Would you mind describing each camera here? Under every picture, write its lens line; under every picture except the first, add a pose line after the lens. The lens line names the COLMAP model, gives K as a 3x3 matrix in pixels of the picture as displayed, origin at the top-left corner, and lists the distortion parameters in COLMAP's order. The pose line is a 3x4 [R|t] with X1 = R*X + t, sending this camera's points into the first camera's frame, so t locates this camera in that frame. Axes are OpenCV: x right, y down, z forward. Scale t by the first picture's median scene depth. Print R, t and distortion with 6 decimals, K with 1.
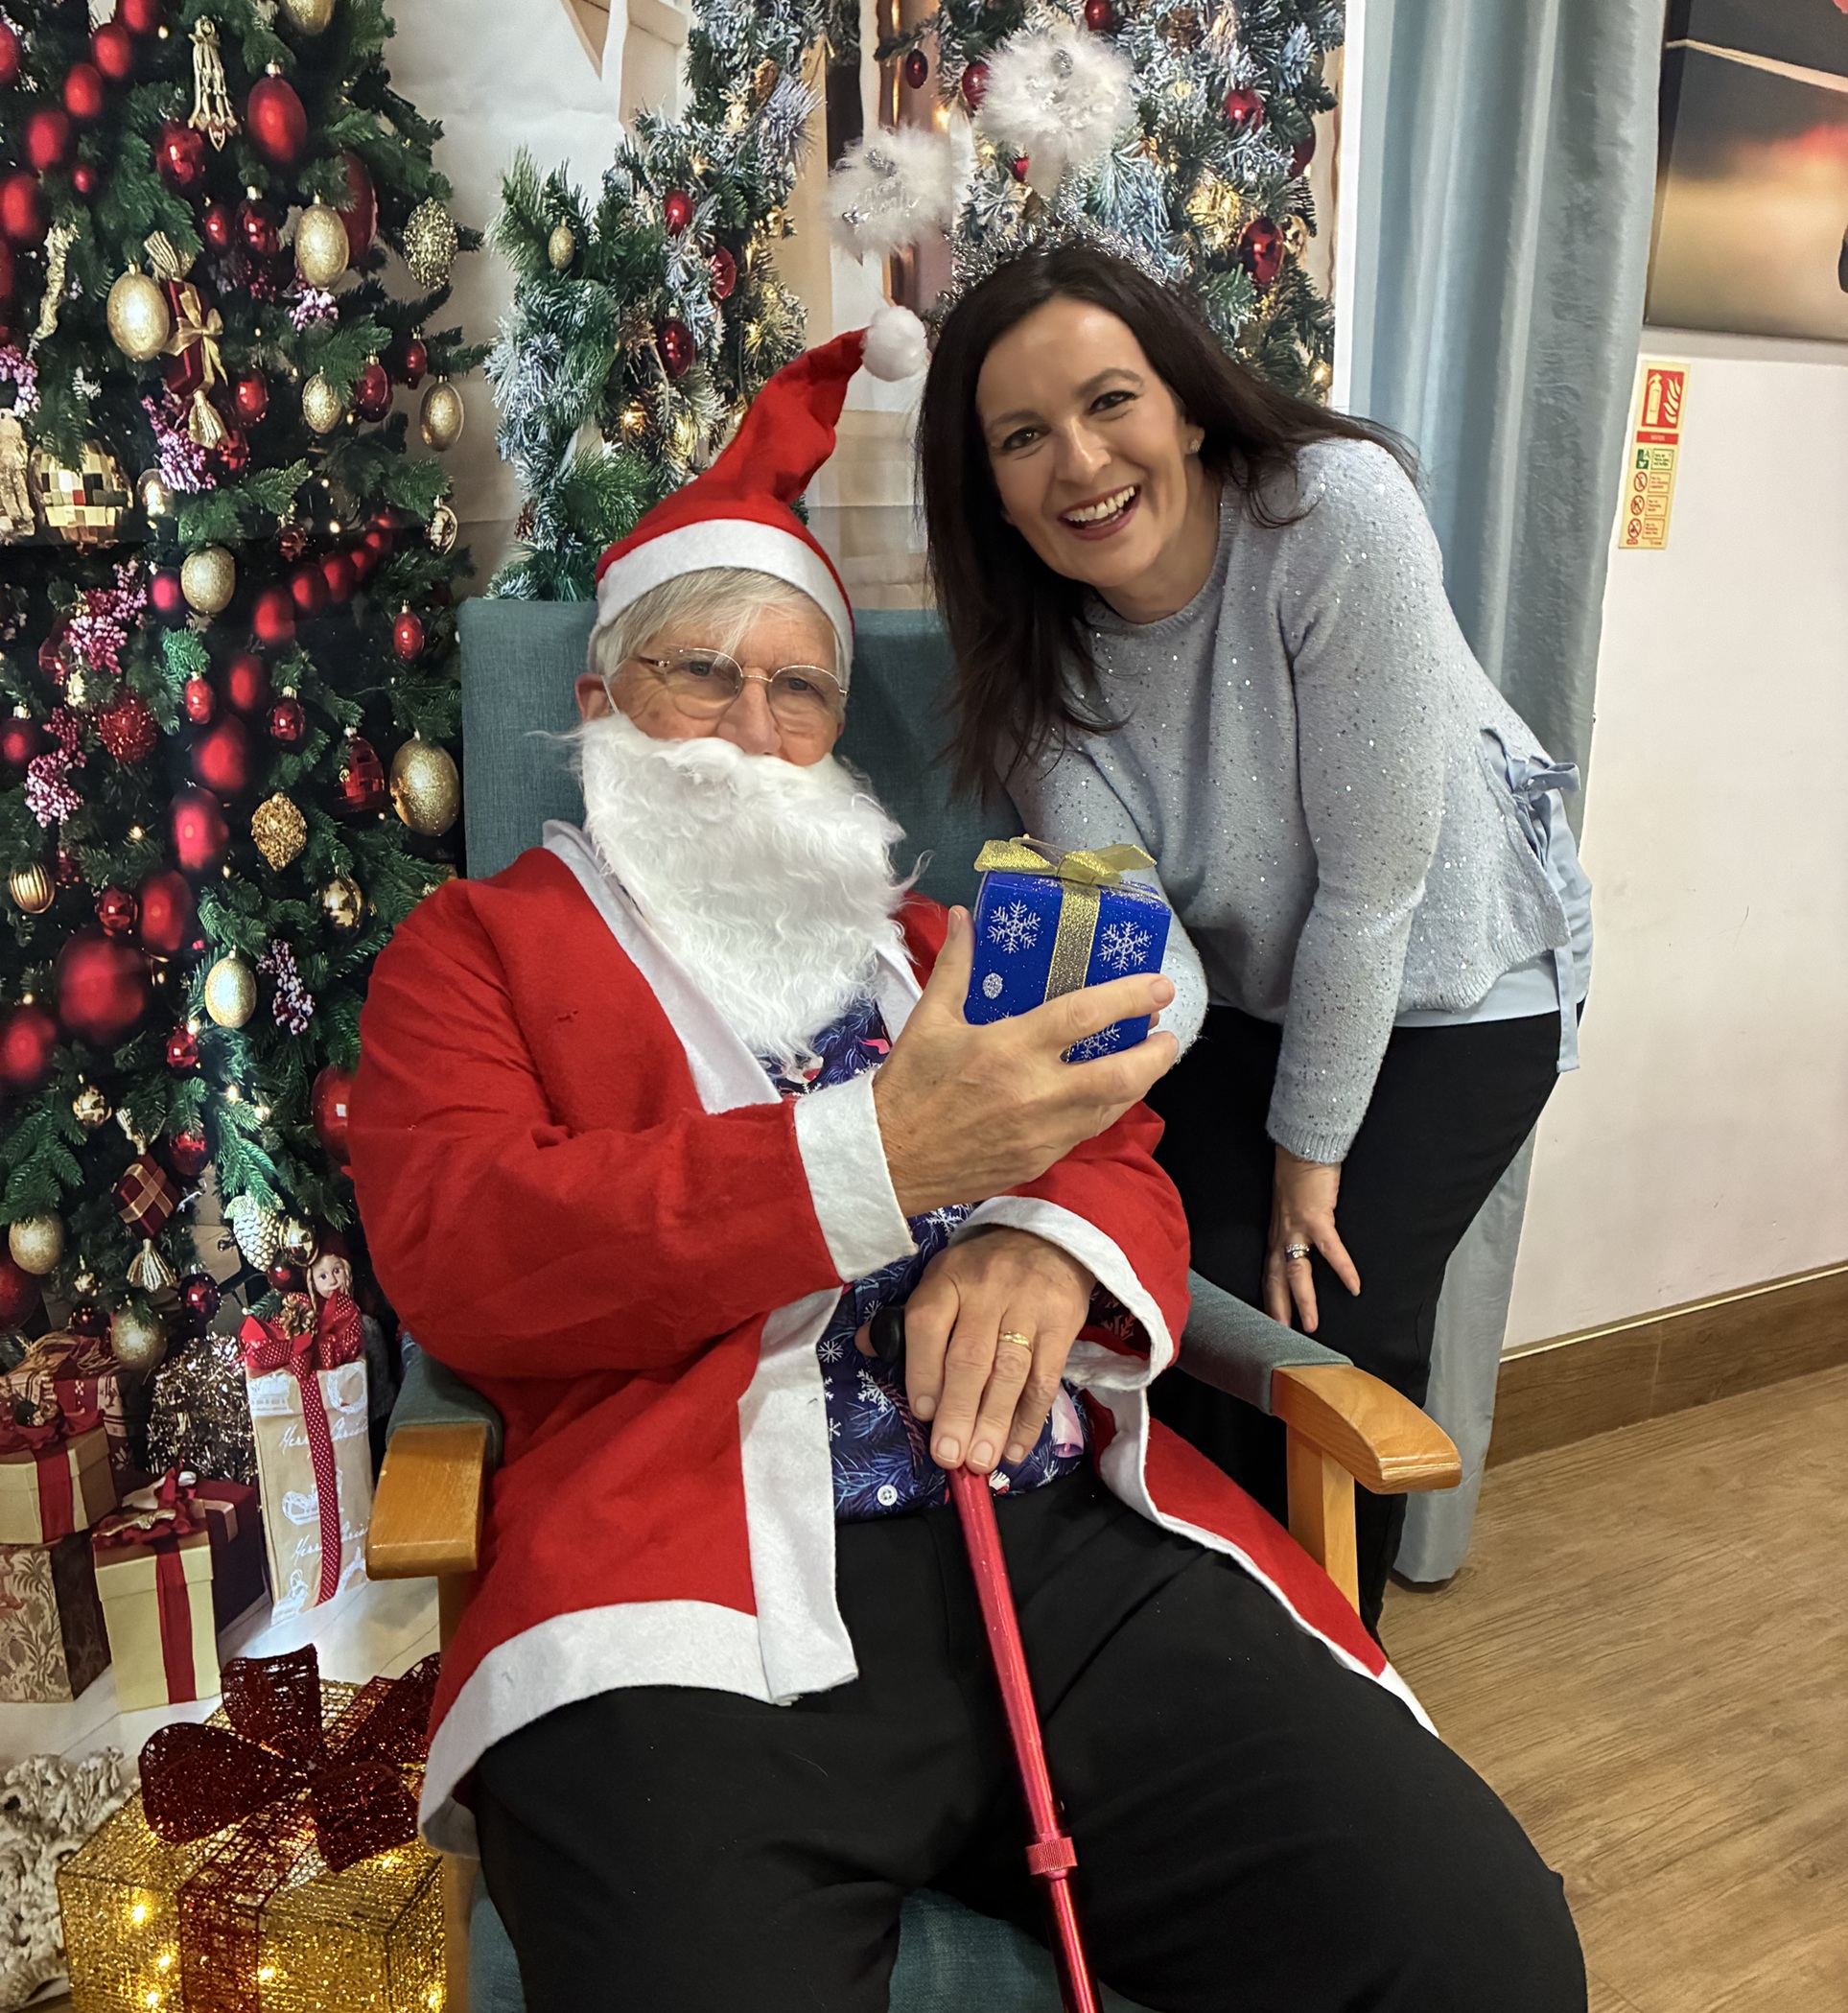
lens RADIAL K [[1969.8, 0, 921.7], [0, 1969.8, 1053.4], [0, 0, 1]] dist [-0.007069, 0.026184]
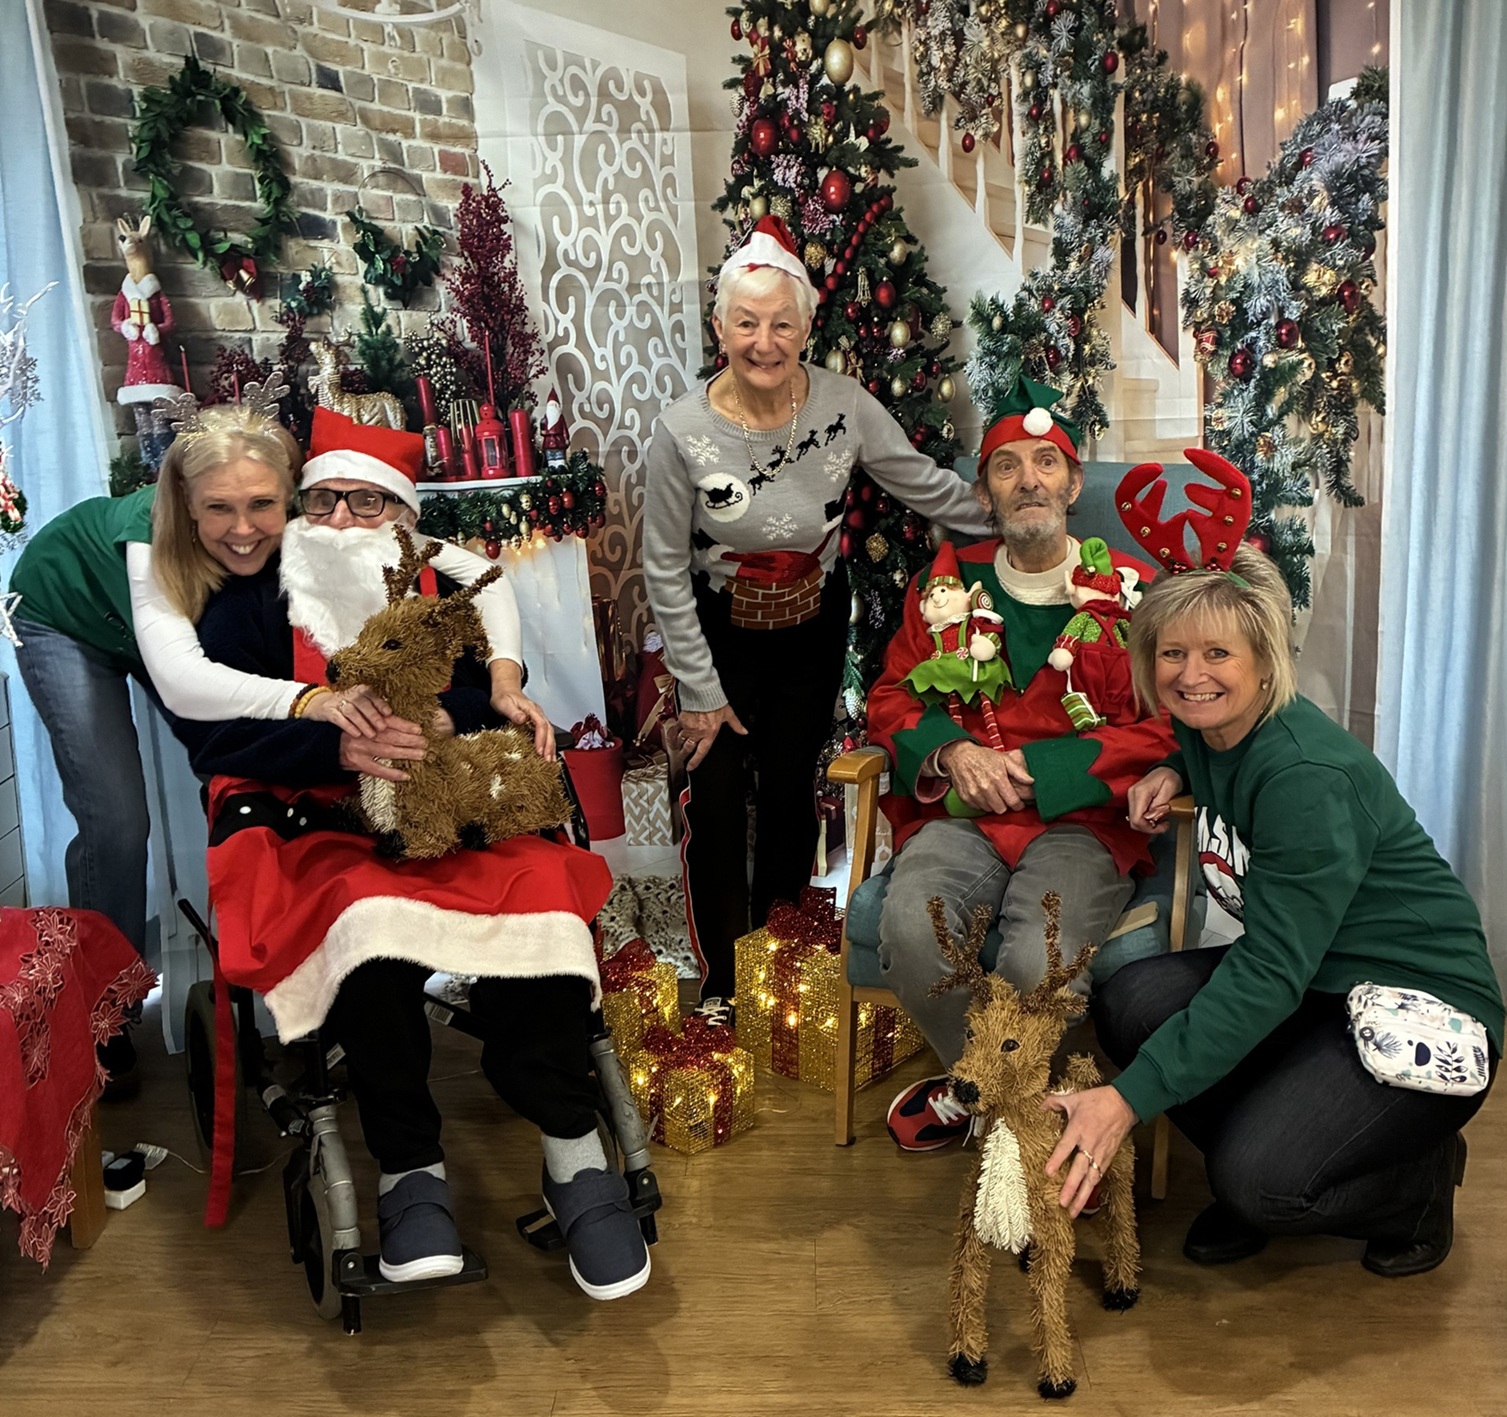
lens RADIAL K [[1614.5, 0, 752.3], [0, 1614.5, 669.8], [0, 0, 1]] dist [0.002280, 0.016083]
pose [[0.886166, 0.045981, -0.461081, 0.473798], [-0.101217, 0.990243, -0.095780, 0.245062], [0.452179, 0.131546, 0.882174, -0.850268]]
